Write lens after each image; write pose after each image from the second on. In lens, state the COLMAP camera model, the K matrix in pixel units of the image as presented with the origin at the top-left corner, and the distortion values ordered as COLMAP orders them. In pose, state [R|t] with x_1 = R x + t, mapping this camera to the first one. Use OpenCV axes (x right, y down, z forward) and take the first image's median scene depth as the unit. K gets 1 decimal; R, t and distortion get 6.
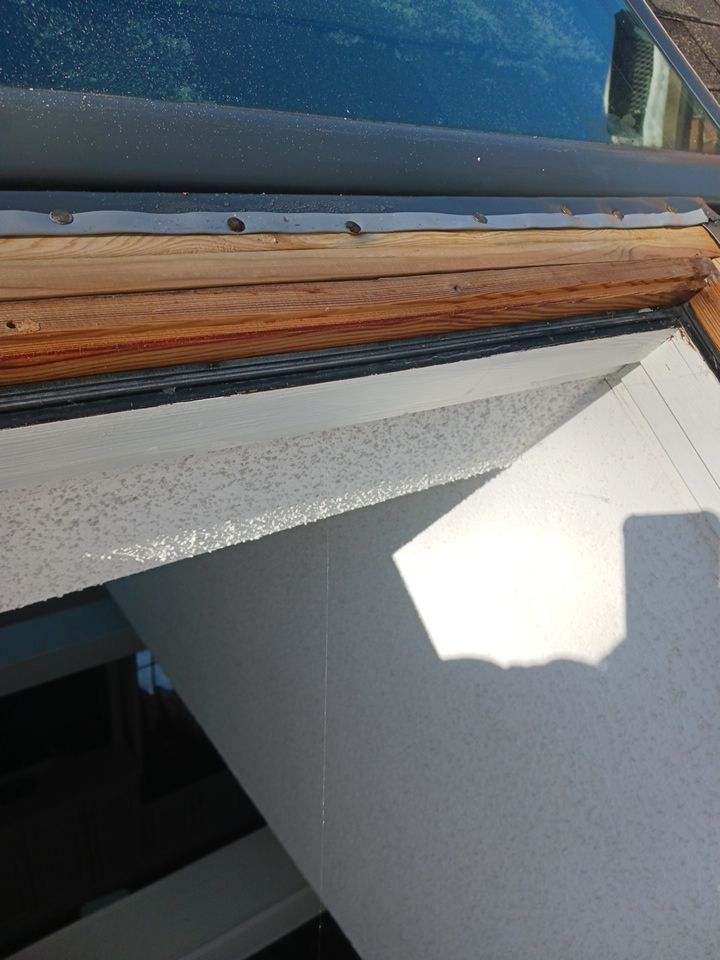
lens RADIAL K [[710.9, 0, 360.0], [0, 710.9, 480.0], [0, 0, 1]] dist [0.039066, -0.044166]
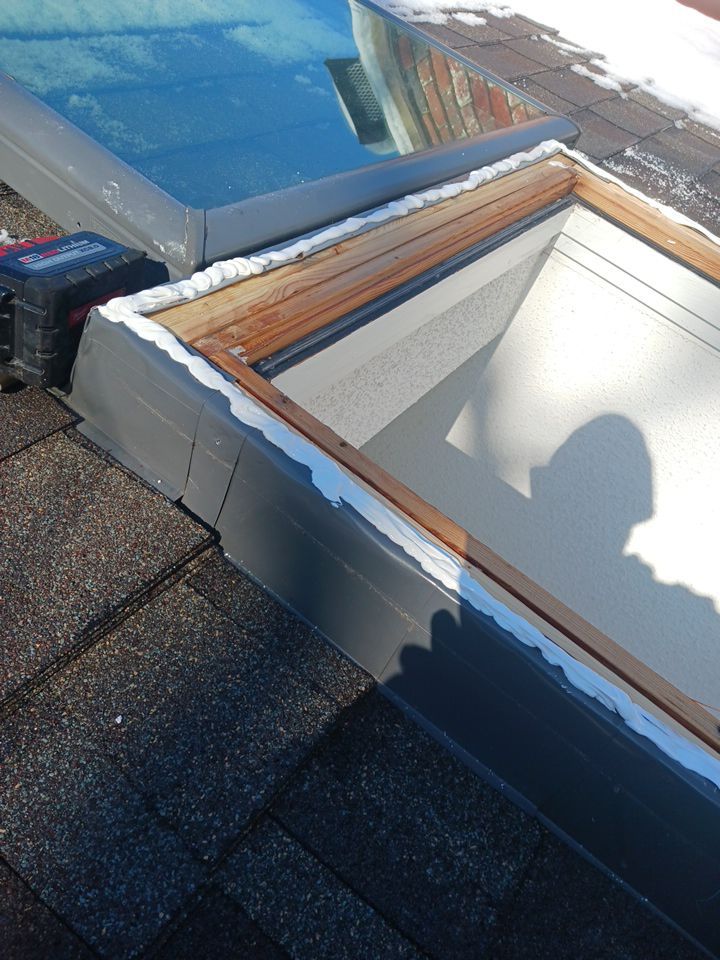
lens RADIAL K [[710.9, 0, 360.0], [0, 710.9, 480.0], [0, 0, 1]] dist [0.039066, -0.044166]
pose [[0.895161, -0.405971, 0.184048, -0.731593], [0.416048, 0.909162, -0.018131, 0.256740], [-0.159969, 0.092803, 0.982750, -0.730664]]
